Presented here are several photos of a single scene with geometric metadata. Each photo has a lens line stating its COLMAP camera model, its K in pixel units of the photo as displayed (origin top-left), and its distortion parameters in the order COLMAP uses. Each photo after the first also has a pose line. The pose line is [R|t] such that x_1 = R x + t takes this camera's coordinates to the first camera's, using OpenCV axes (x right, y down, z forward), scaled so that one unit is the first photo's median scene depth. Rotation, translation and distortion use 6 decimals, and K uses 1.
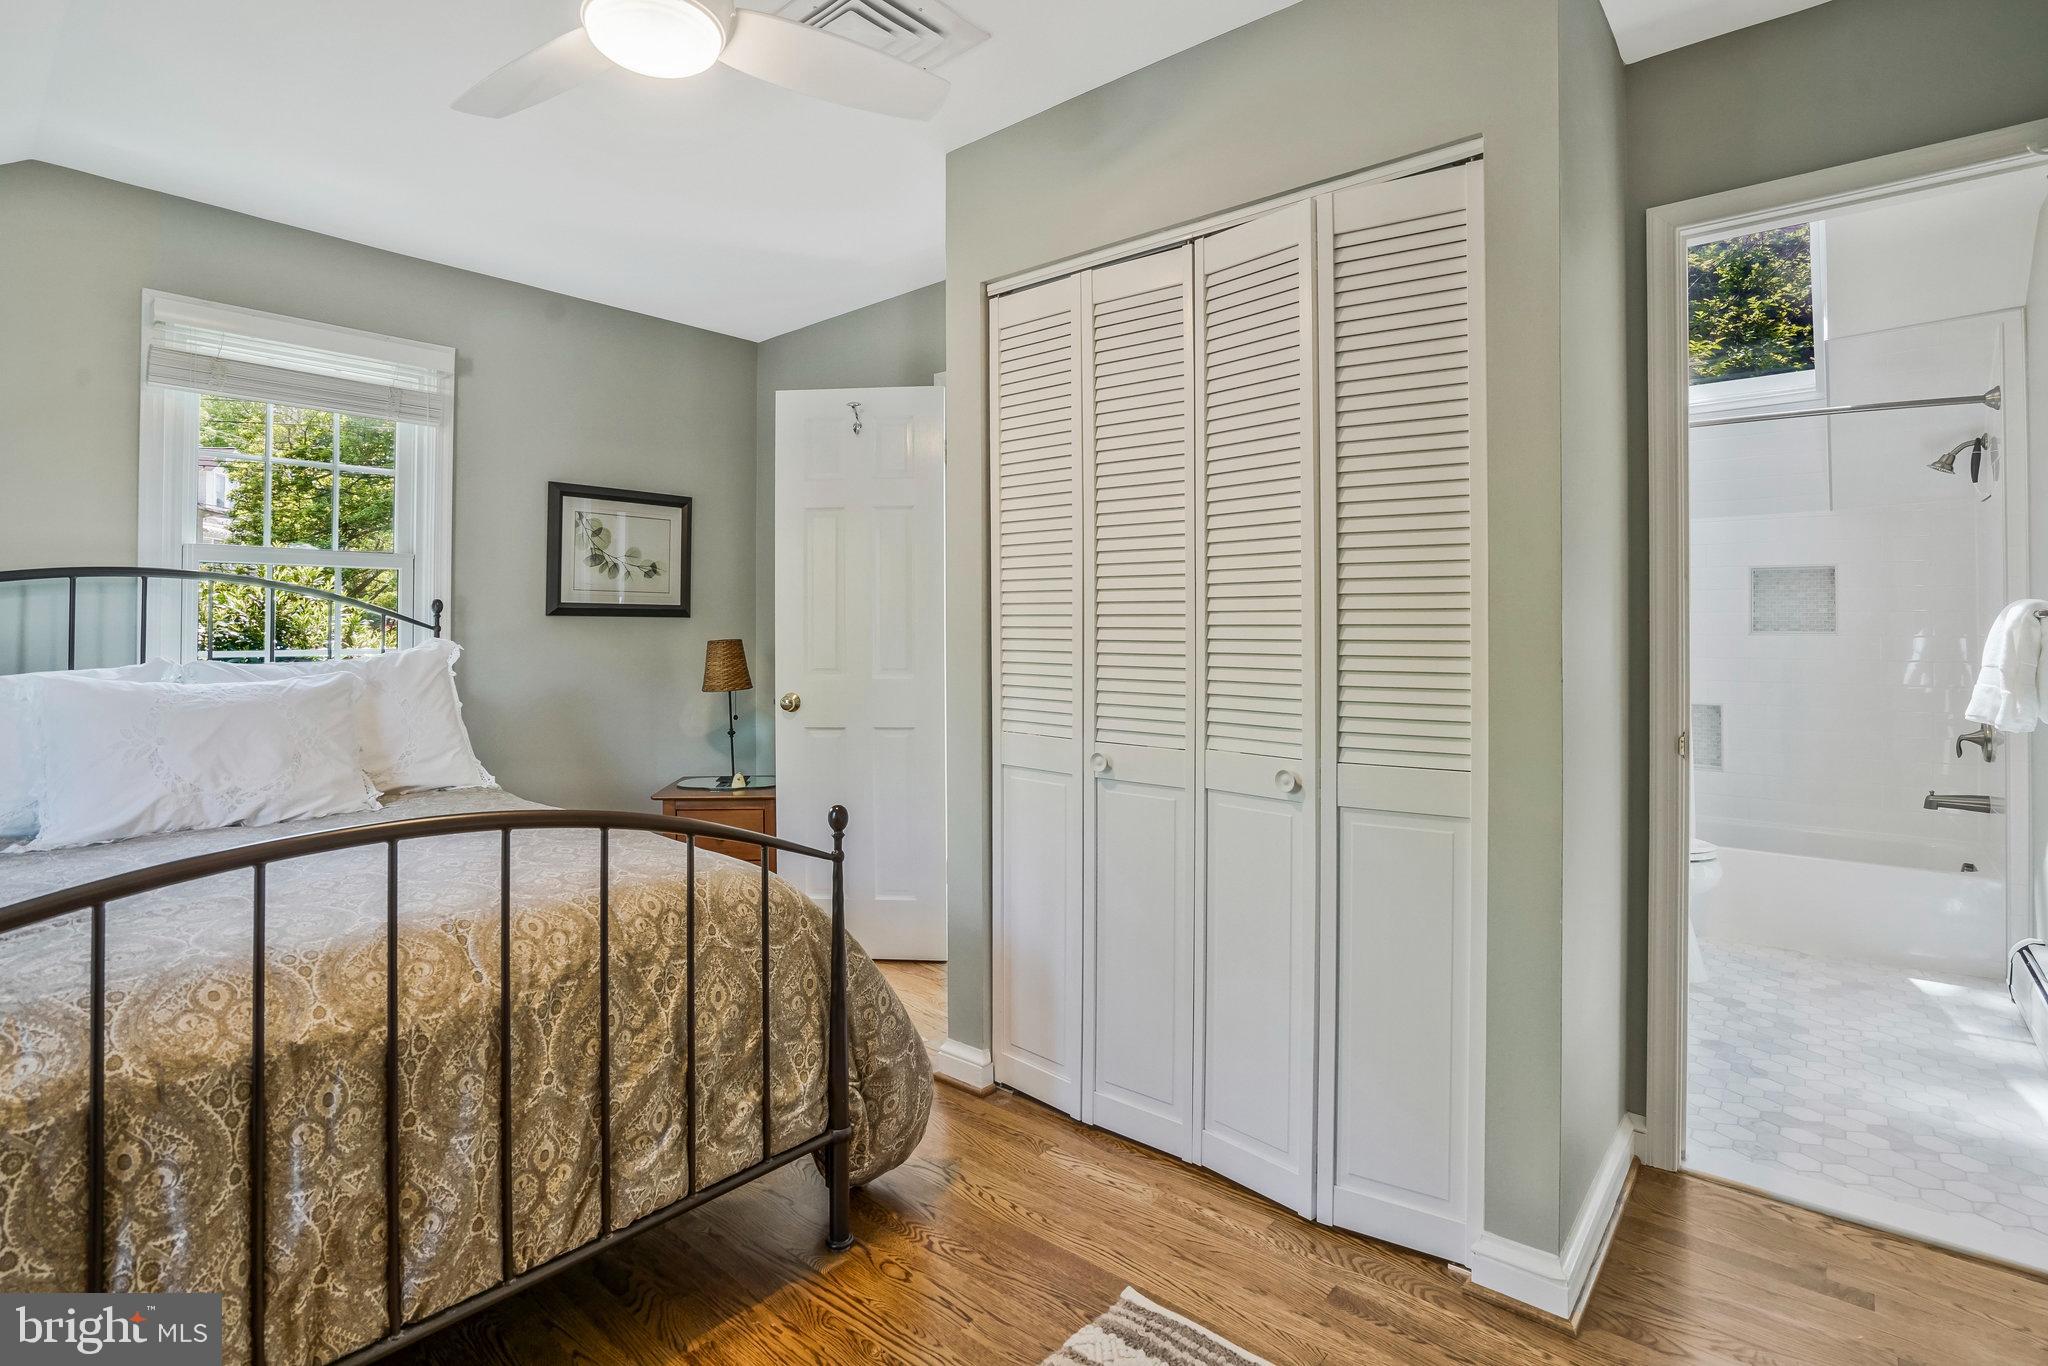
lens RADIAL K [[960.9, 0, 1020.6], [0, 960.9, 624.8], [0, 0, 1]] dist [-0.027206, 0.004283]
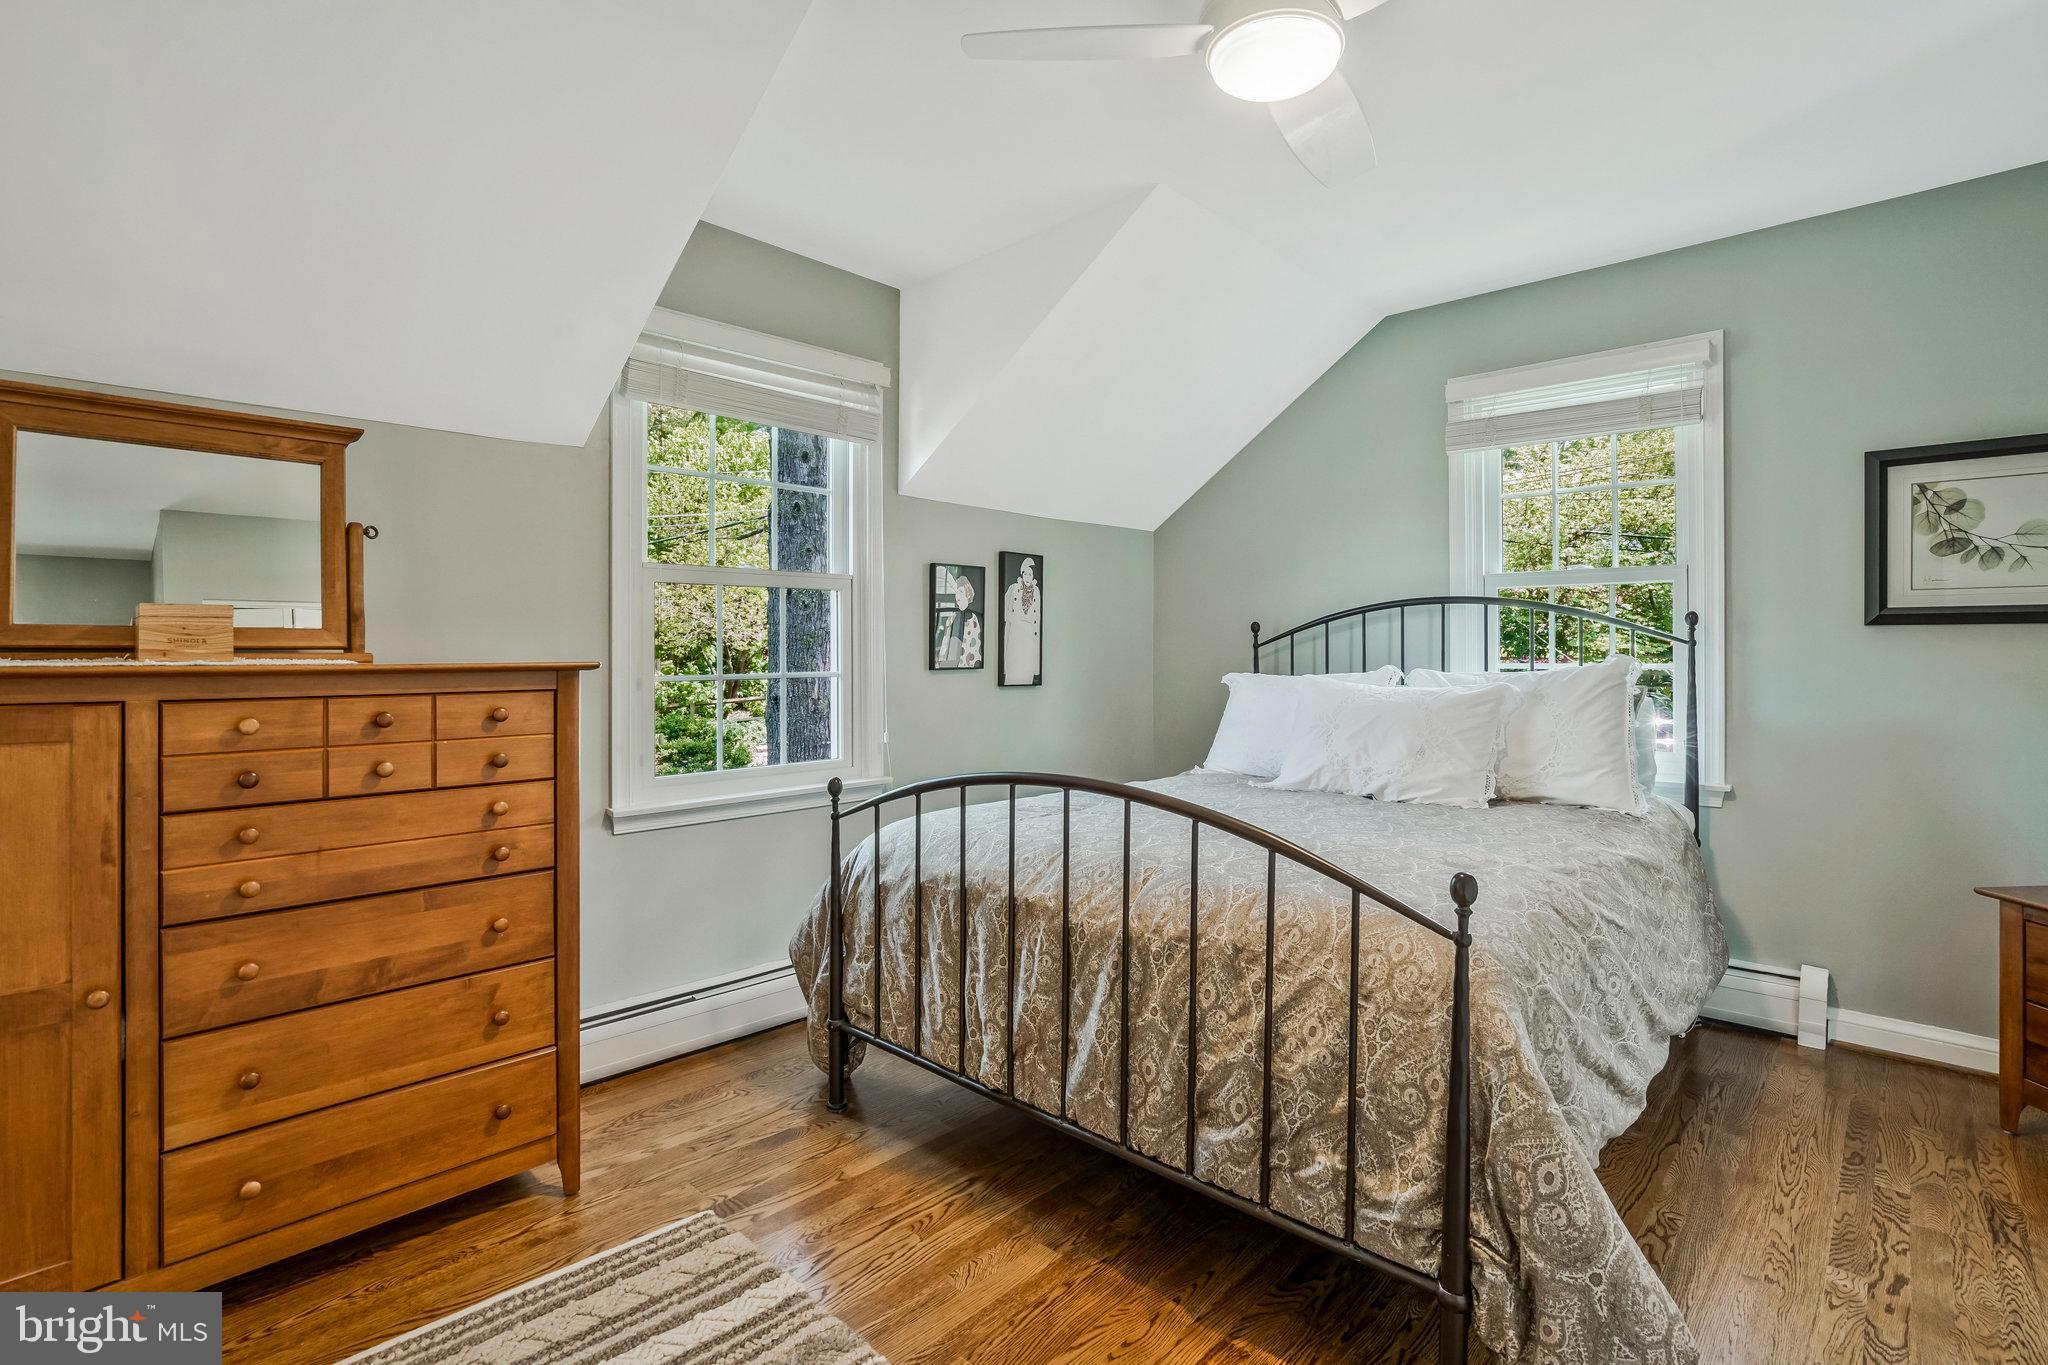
lens RADIAL K [[960.9, 0, 1024.7], [0, 960.9, 645.4], [0, 0, 1]] dist [-0.027206, 0.004283]
pose [[-0.016485, -0.002025, -0.999862, 0.678388], [0.008938, 0.999958, -0.002172, 0.006119], [0.999824, -0.008973, -0.016466, 0.782496]]
